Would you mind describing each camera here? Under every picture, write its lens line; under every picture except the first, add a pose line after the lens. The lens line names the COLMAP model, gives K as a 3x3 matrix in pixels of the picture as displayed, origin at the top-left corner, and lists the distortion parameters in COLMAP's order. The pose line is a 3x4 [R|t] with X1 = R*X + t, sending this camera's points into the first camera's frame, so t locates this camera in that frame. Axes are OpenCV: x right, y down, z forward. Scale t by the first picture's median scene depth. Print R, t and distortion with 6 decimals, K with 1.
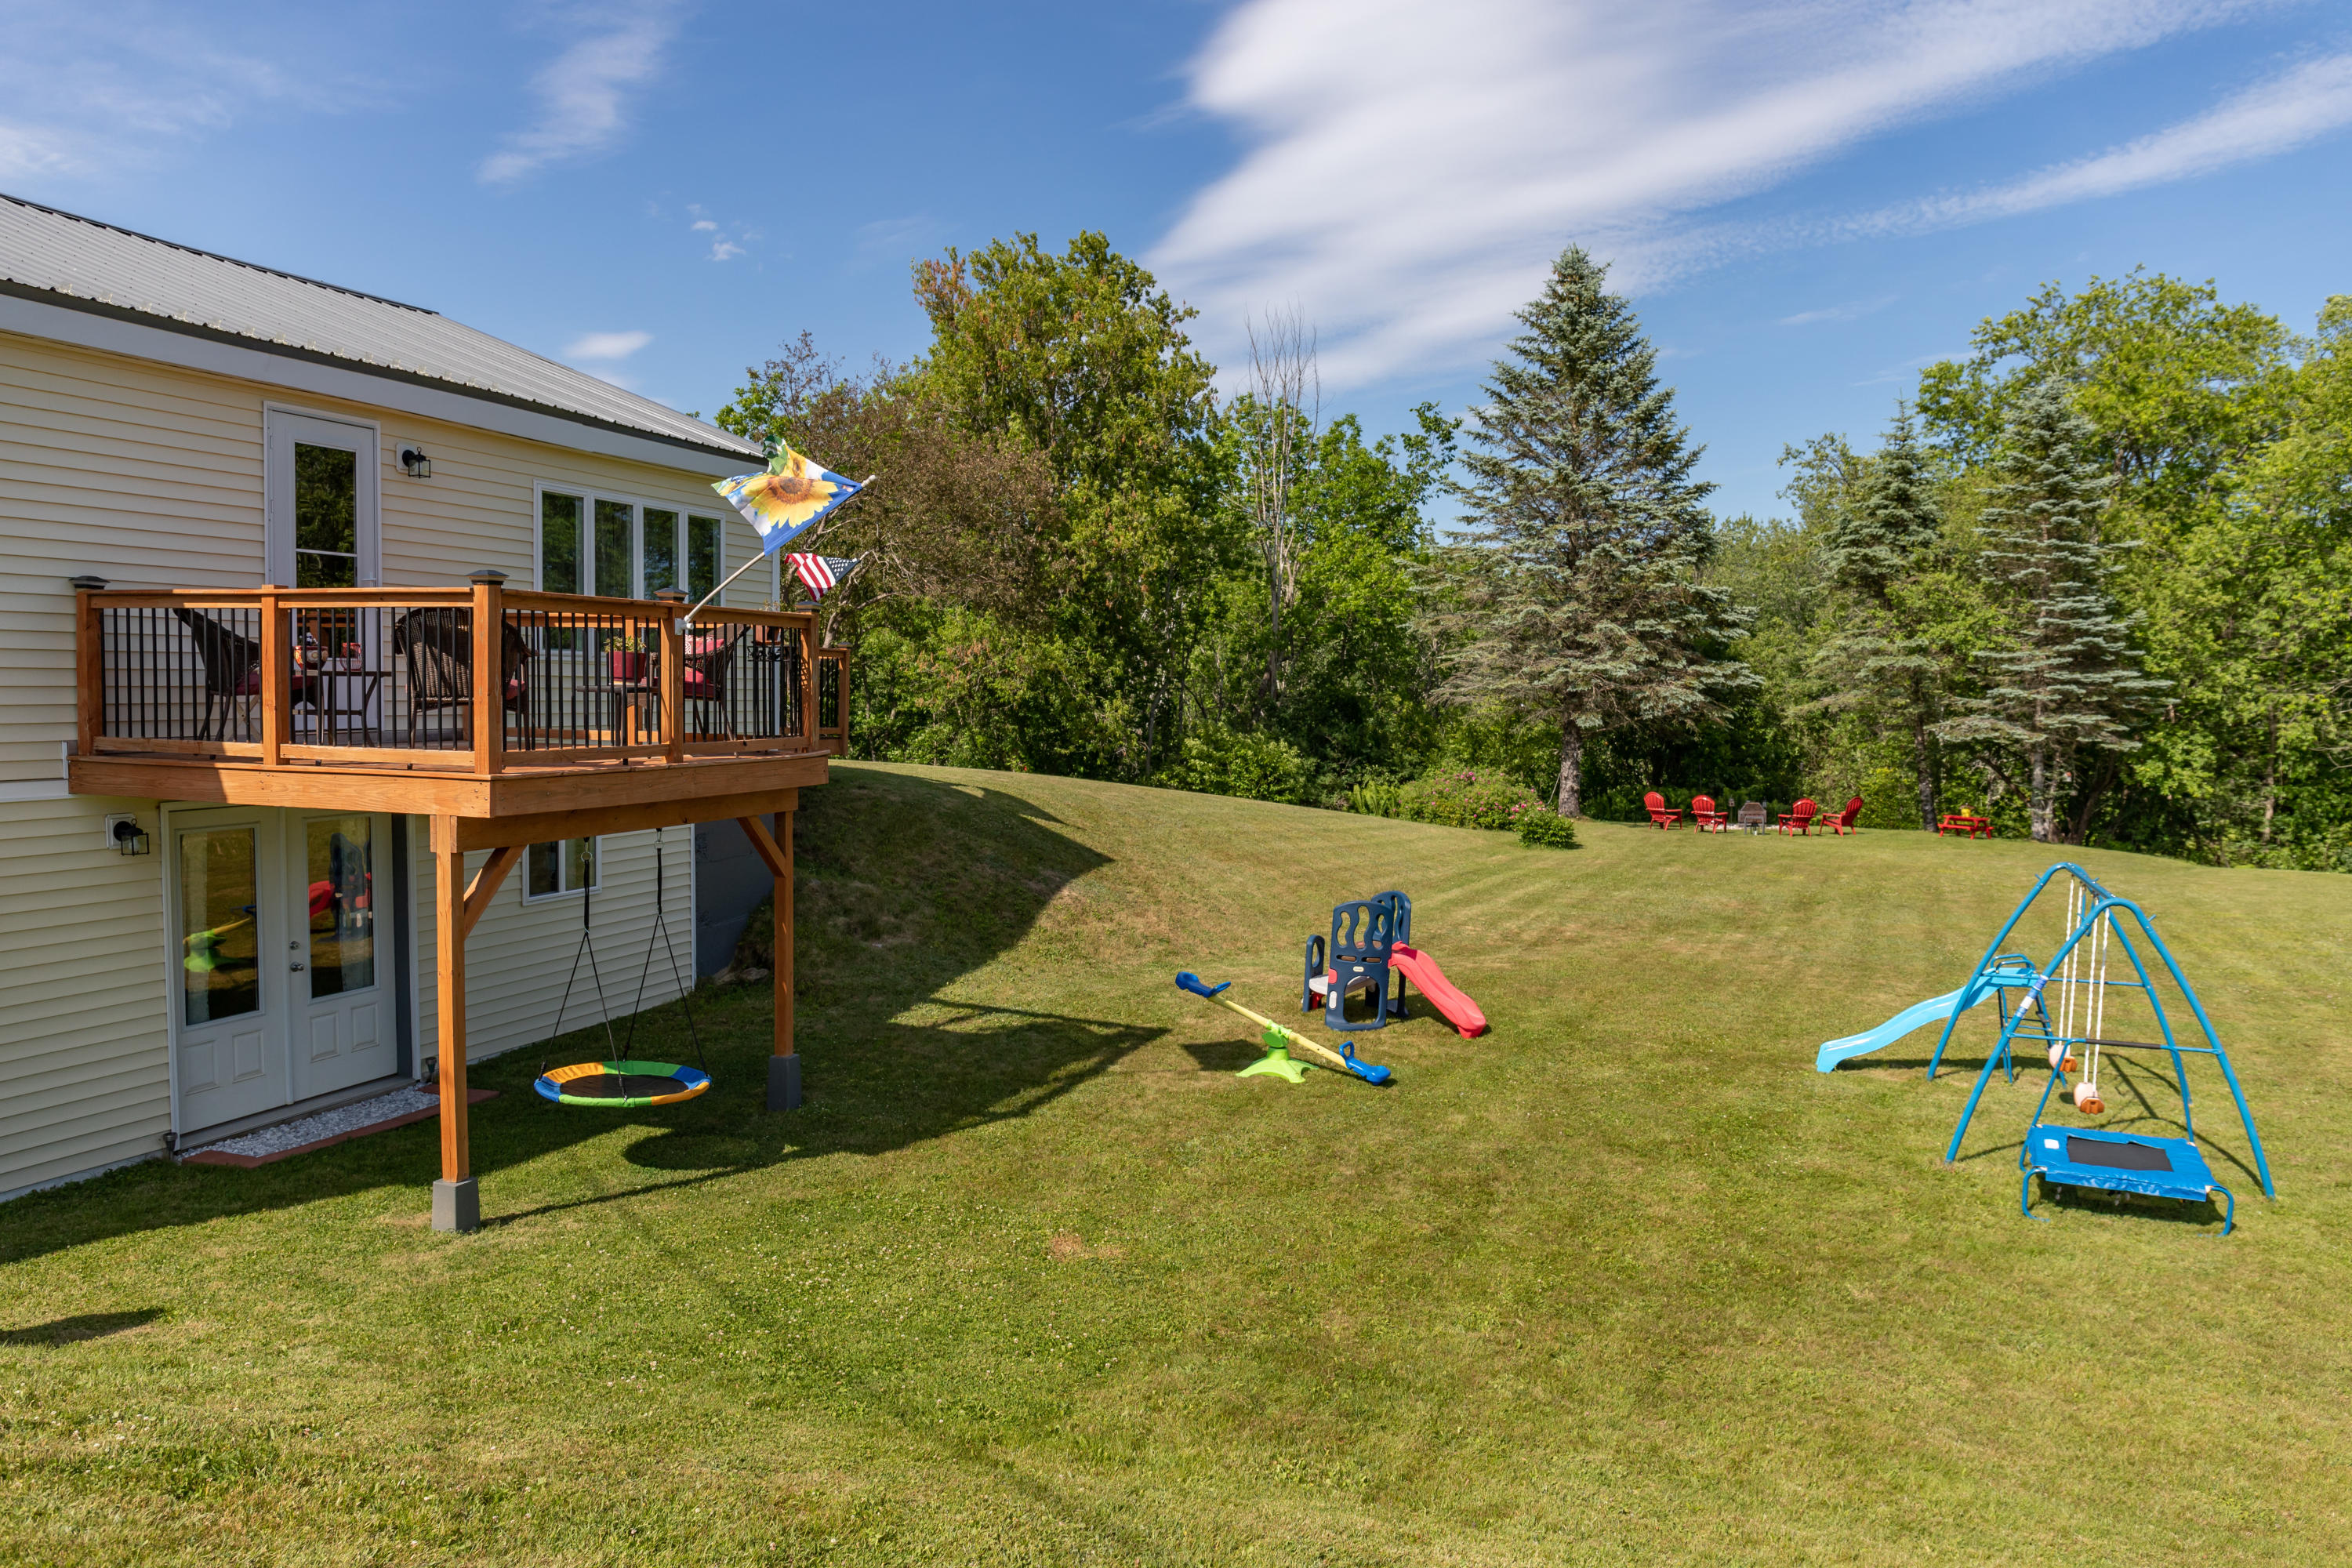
lens RADIAL K [[1626.1, 0, 1176.0], [0, 1626.1, 784.0], [0, 0, 1]] dist [-0.003464, -0.001154]
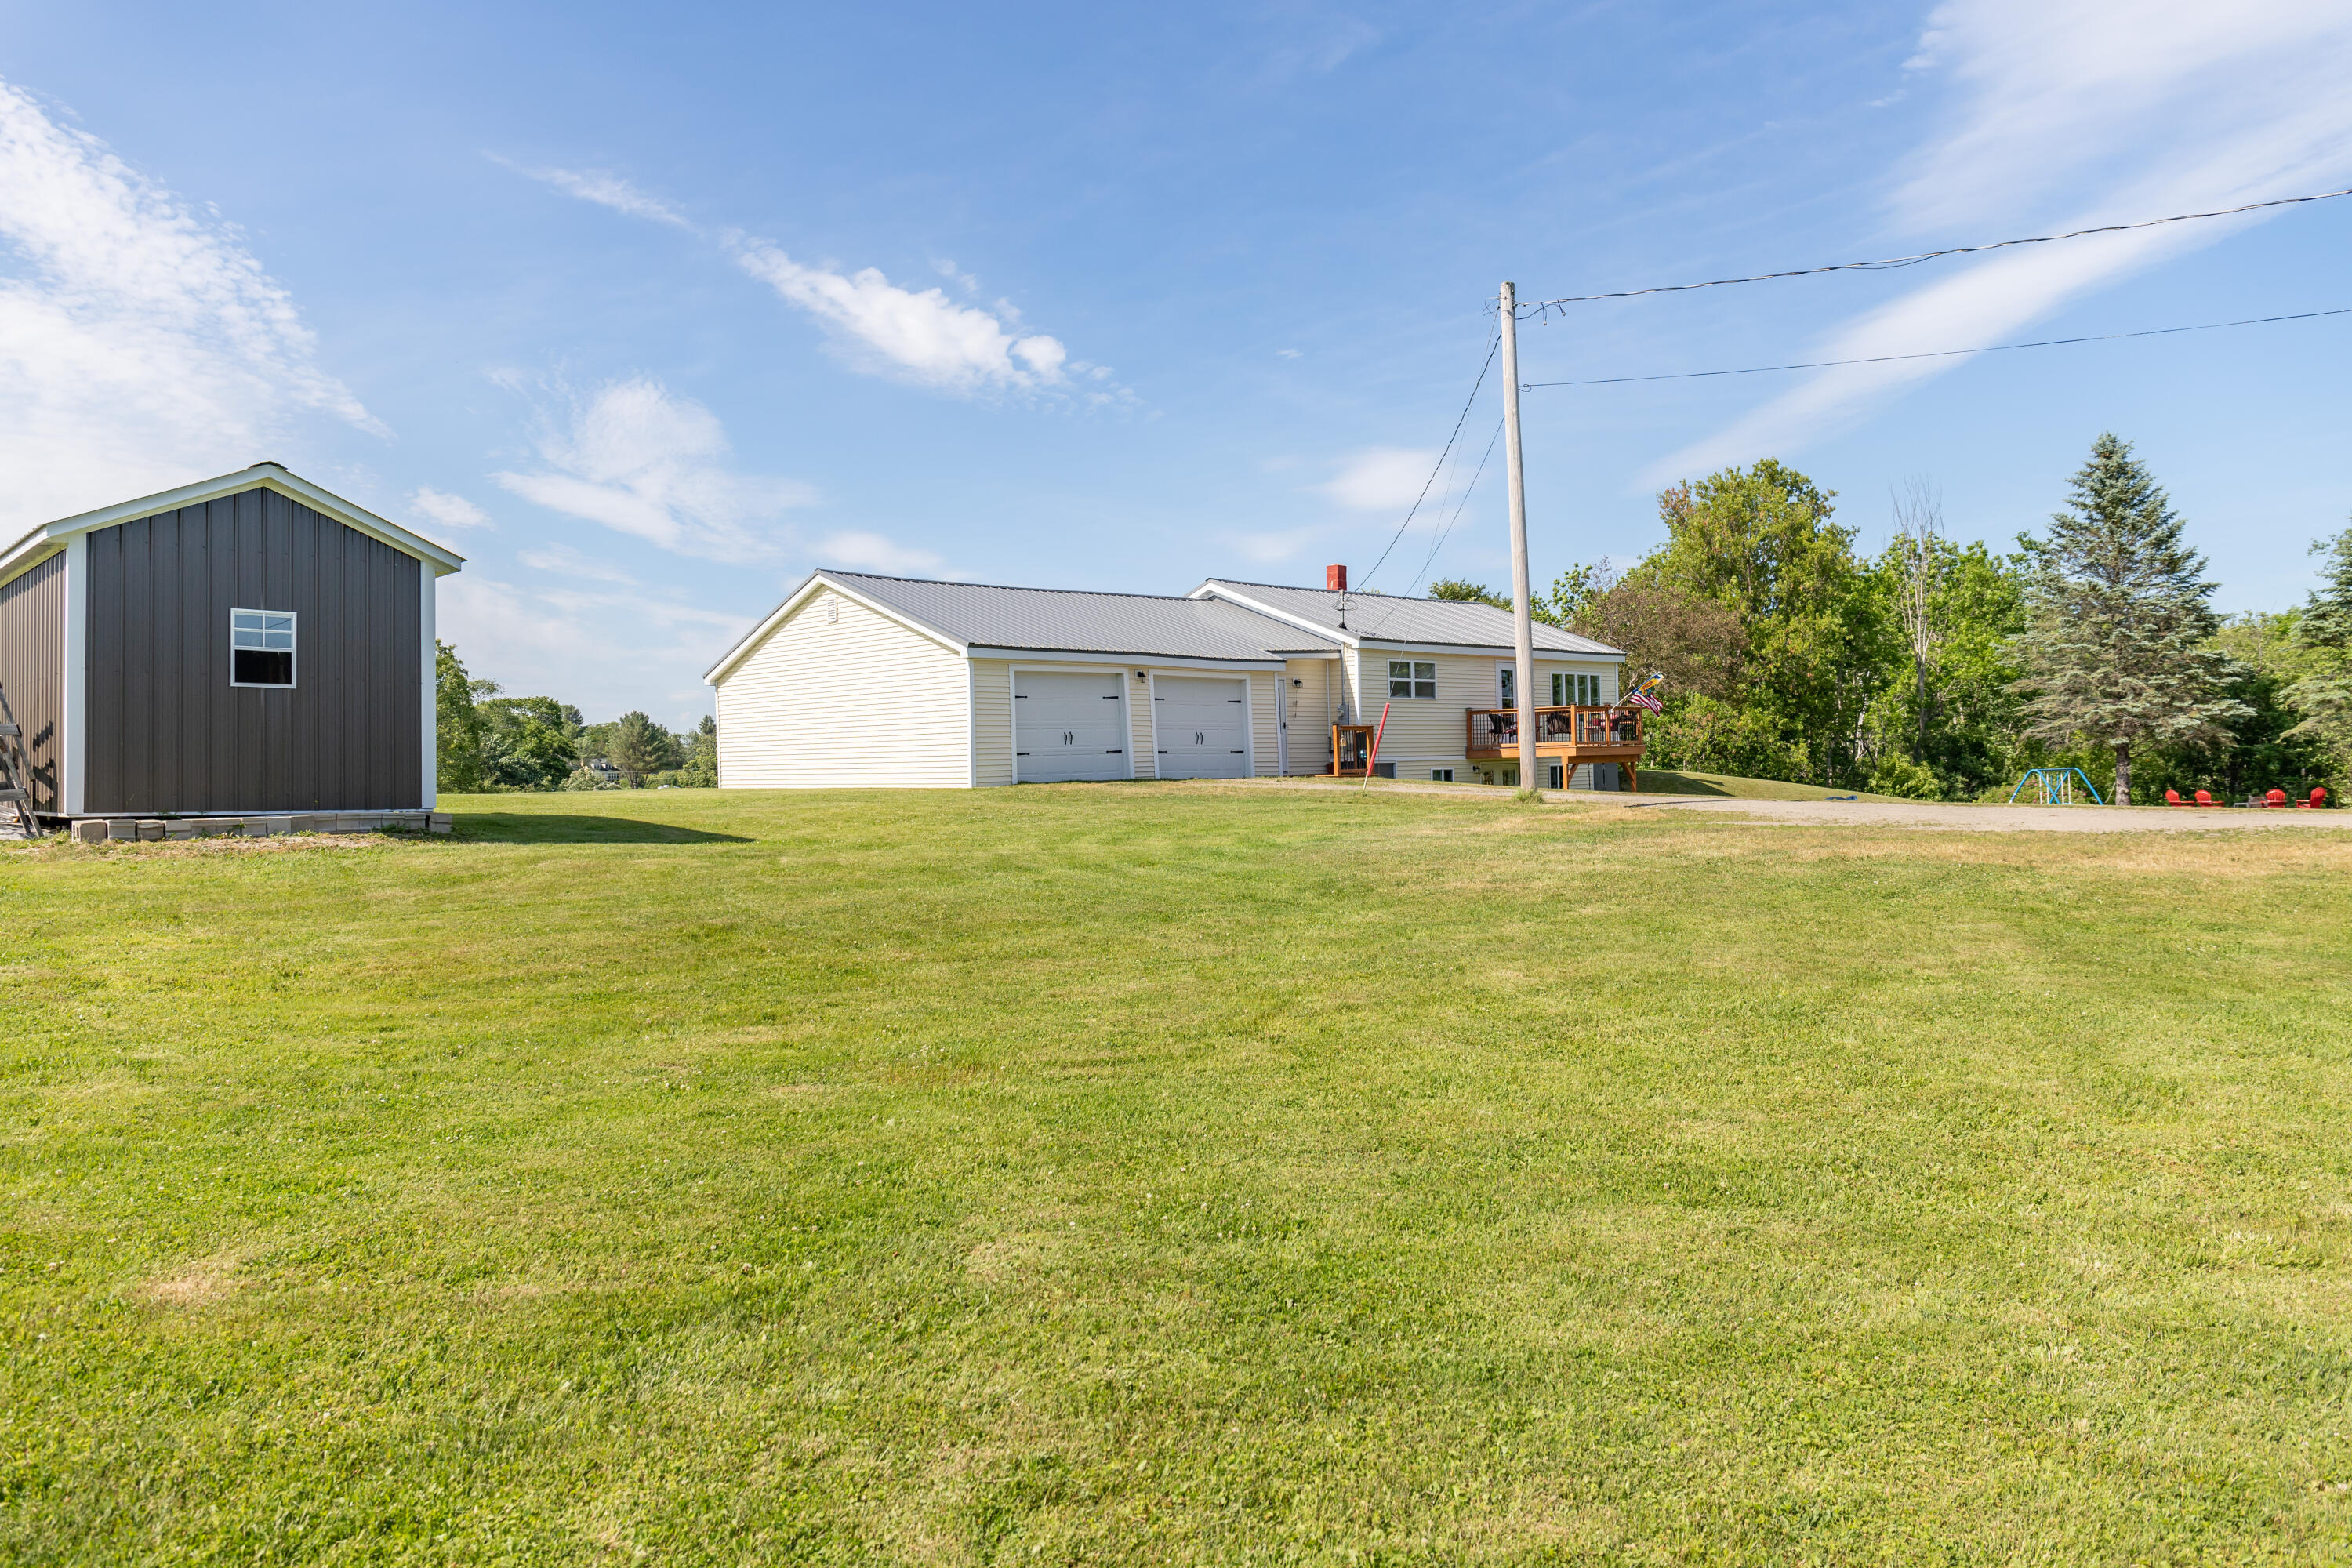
lens RADIAL K [[1613.5, 0, 1174.3], [0, 1613.5, 706.1], [0, 0, 1]] dist [0.000531, -0.000905]
pose [[0.896679, -0.056073, -0.439116, 0.117271], [0.012153, 0.994689, -0.102201, 0.068595], [0.442514, 0.086305, 0.892599, -0.735823]]
